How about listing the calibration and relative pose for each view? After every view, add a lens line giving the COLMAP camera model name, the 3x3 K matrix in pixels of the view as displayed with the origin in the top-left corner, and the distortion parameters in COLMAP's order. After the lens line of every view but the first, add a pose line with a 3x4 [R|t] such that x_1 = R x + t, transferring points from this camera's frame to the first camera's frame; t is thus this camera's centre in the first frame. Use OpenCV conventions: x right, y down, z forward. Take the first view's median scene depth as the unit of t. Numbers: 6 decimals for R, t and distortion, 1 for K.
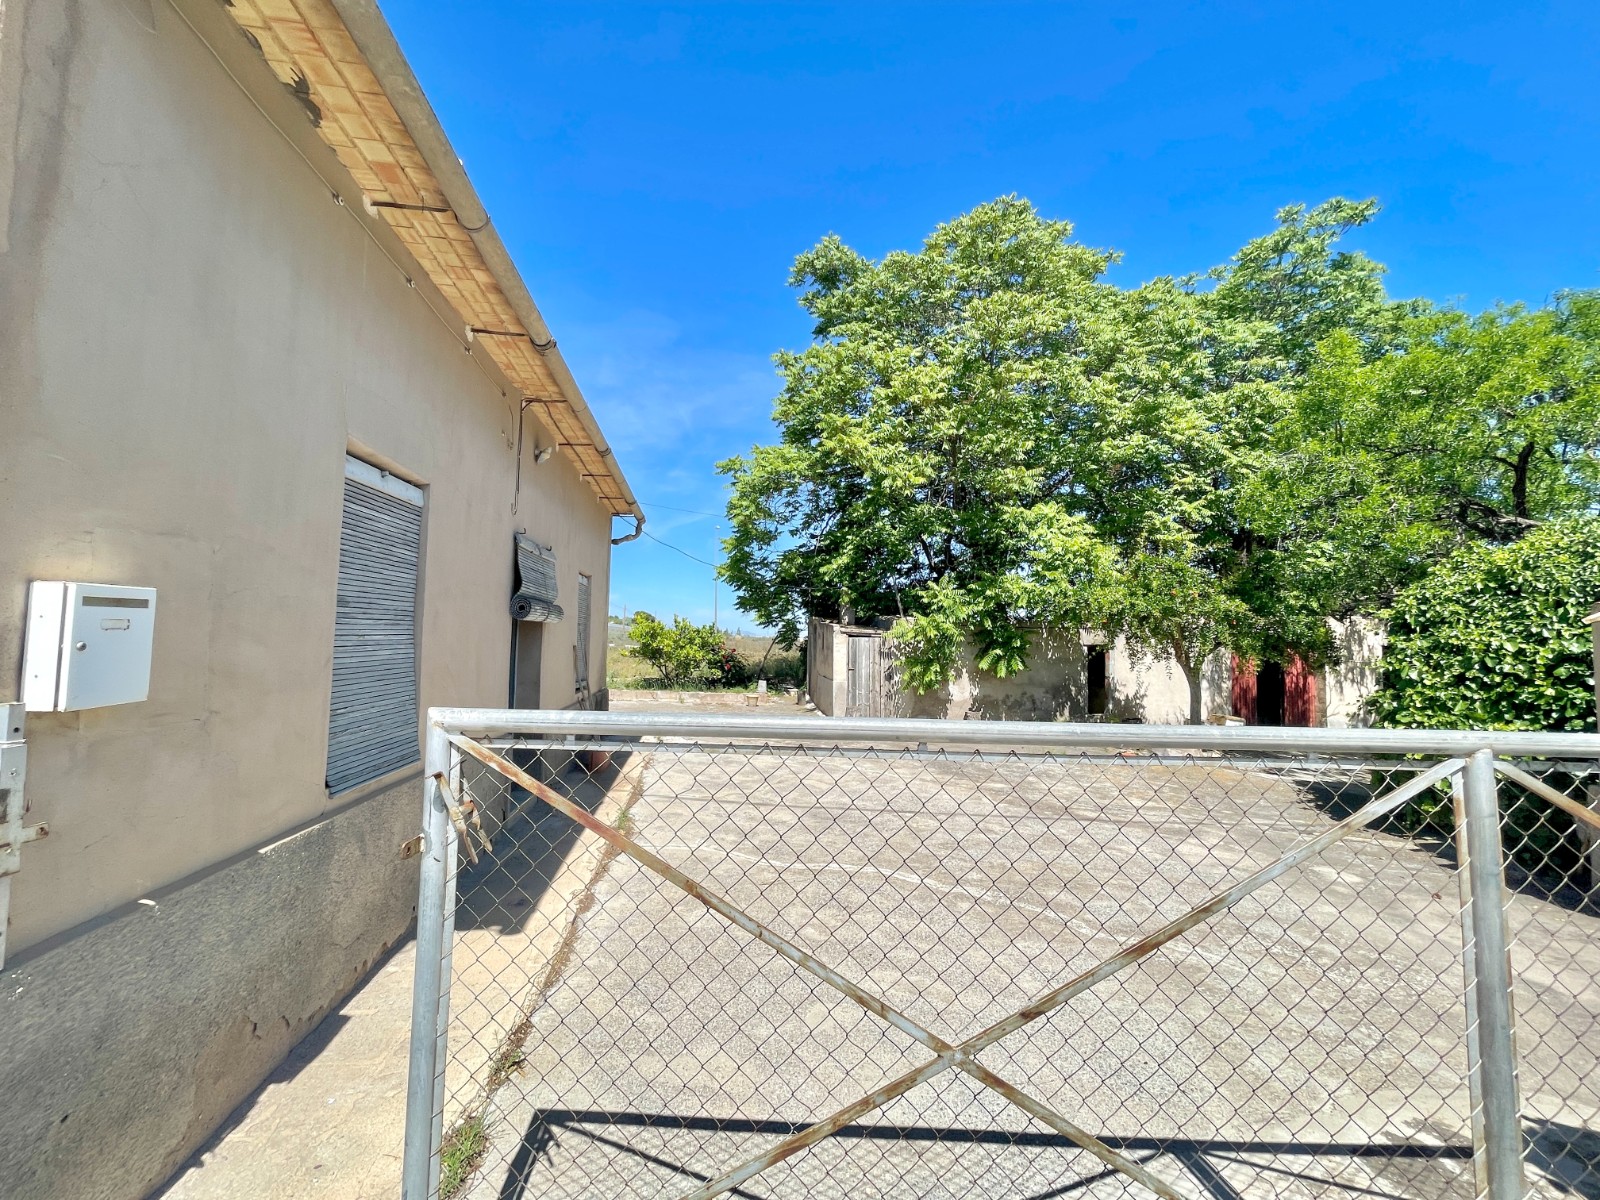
lens RADIAL K [[648.2, 0, 799.1], [0, 648.2, 598.3], [0, 0, 1]] dist [-0.000221, -0.000596]
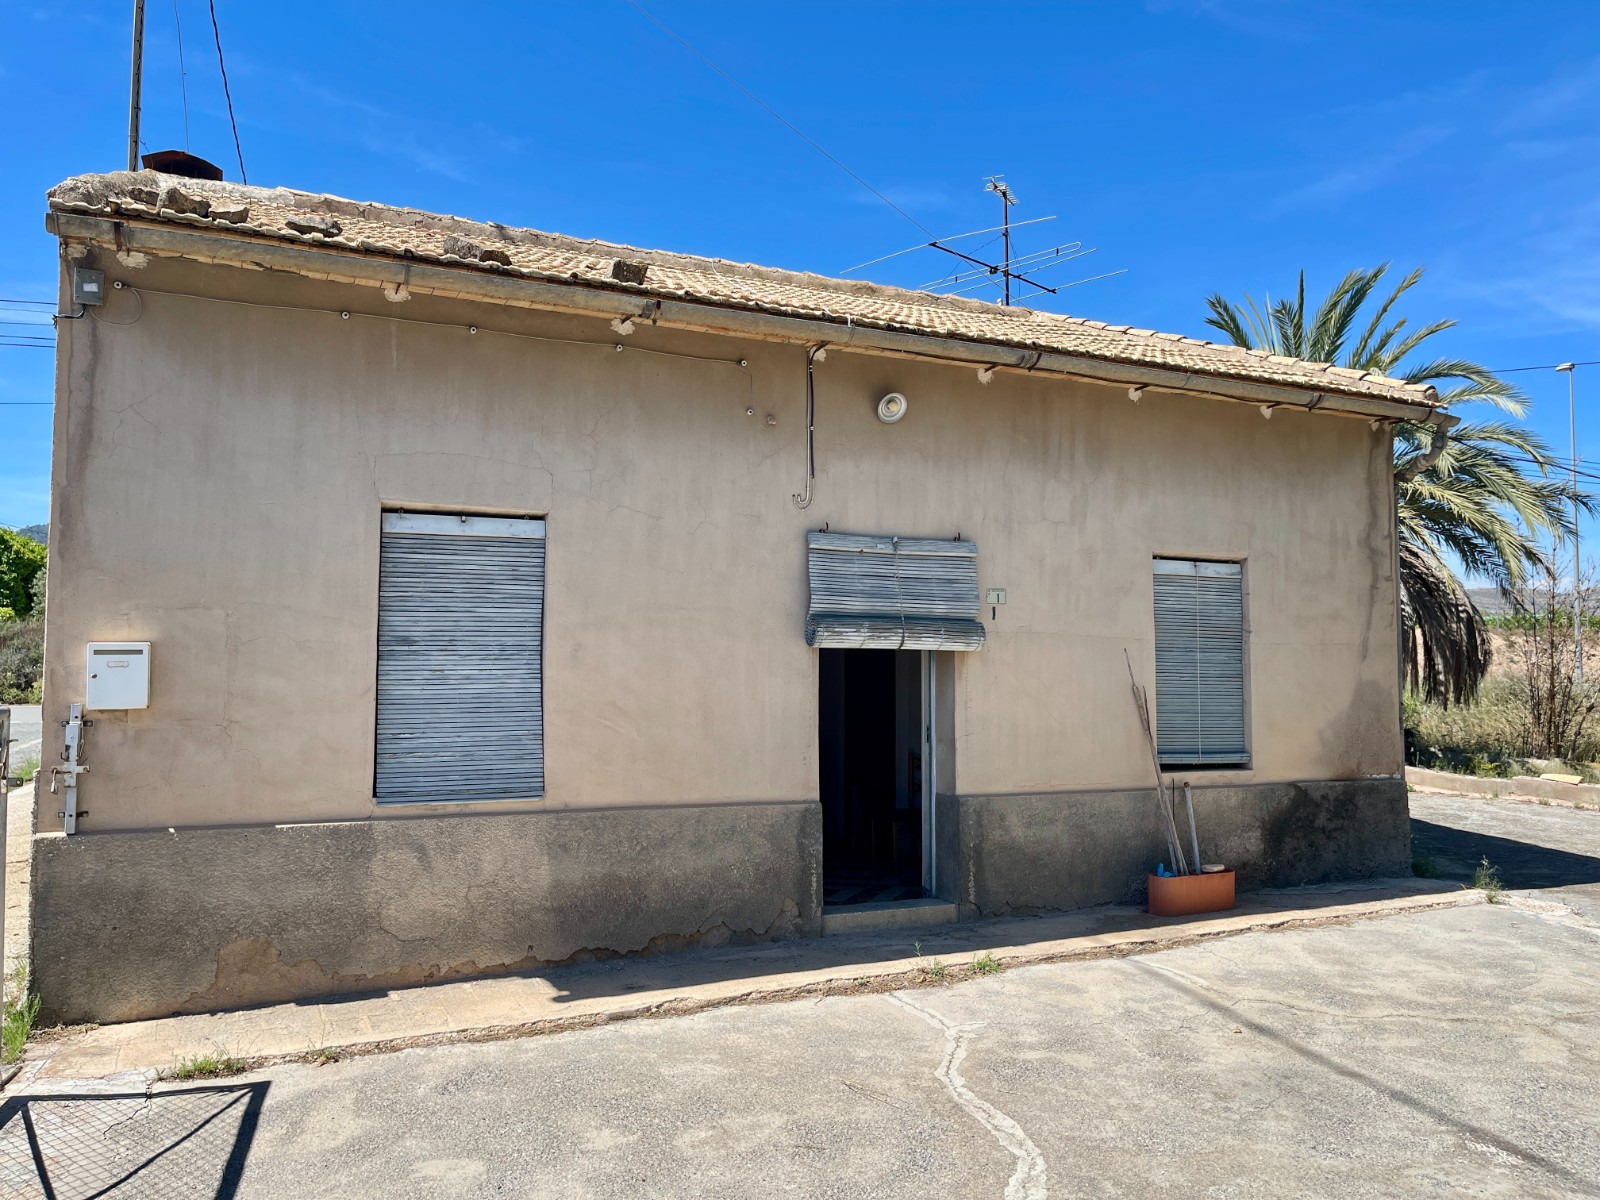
lens RADIAL K [[1230.3, 0, 798.8], [0, 1230.3, 596.5], [0, 0, 1]] dist [0.013941, -0.001812]
pose [[0.309103, -0.066071, -0.948731, 2.272716], [0.059133, 0.996989, -0.050166, 0.110104], [0.949189, -0.040594, 0.312079, 1.392361]]
